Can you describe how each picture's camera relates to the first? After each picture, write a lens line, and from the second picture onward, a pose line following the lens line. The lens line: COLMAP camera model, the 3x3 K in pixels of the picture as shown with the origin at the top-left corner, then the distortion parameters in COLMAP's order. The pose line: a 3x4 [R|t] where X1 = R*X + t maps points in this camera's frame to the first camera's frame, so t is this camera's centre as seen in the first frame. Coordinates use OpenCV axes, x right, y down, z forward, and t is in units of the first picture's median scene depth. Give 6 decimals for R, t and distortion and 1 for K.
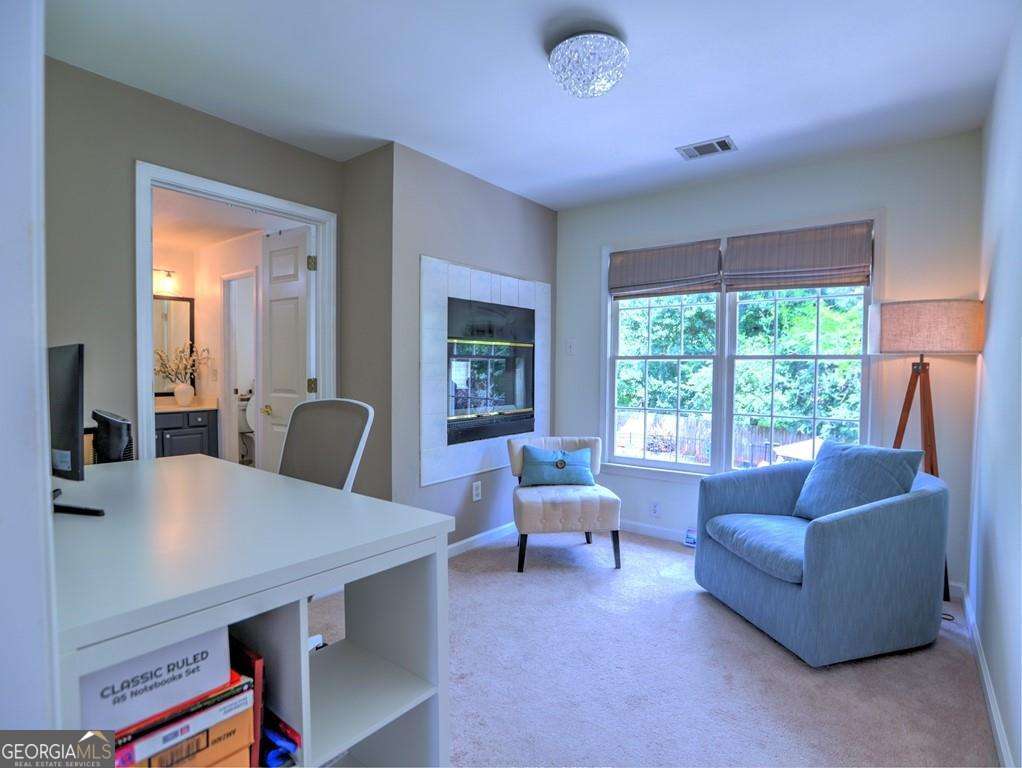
lens RADIAL K [[531.7, 0, 517.3], [0, 531.7, 387.3], [0, 0, 1]] dist [-0.052227, 0.021913]
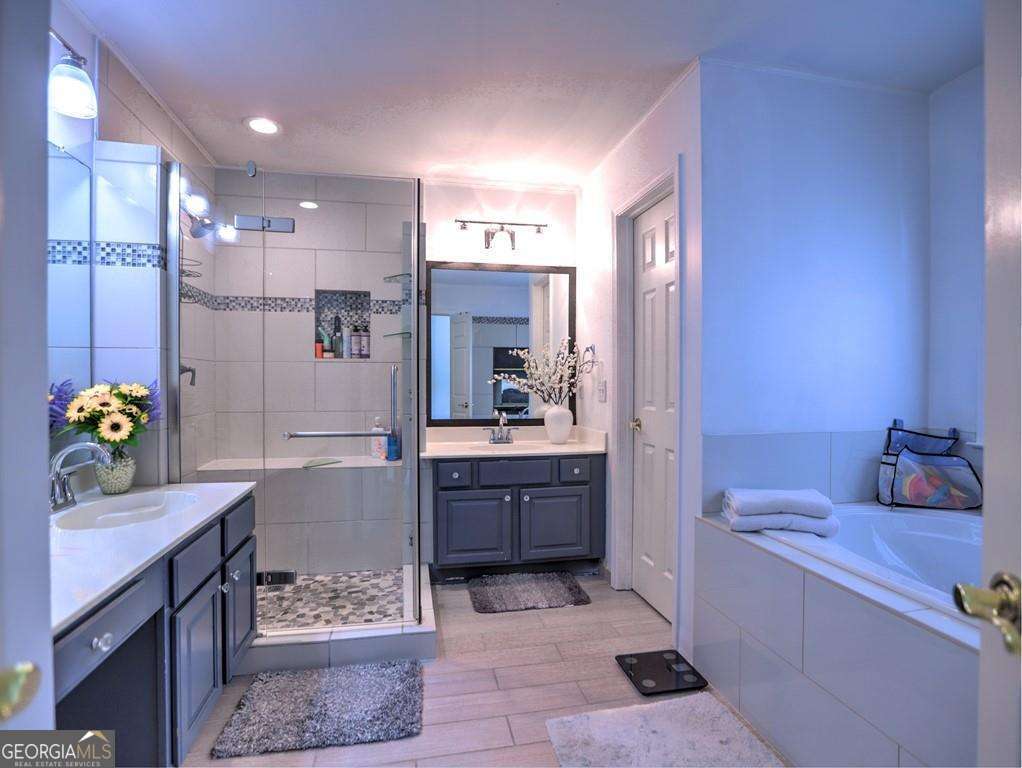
lens RADIAL K [[531.7, 0, 517.3], [0, 531.7, 387.3], [0, 0, 1]] dist [-0.052227, 0.021913]
pose [[0.758599, -0.001360, -0.651557, -0.269816], [-0.017724, 0.999585, -0.022723, -0.013217], [0.651317, 0.028785, 0.758260, 0.497128]]
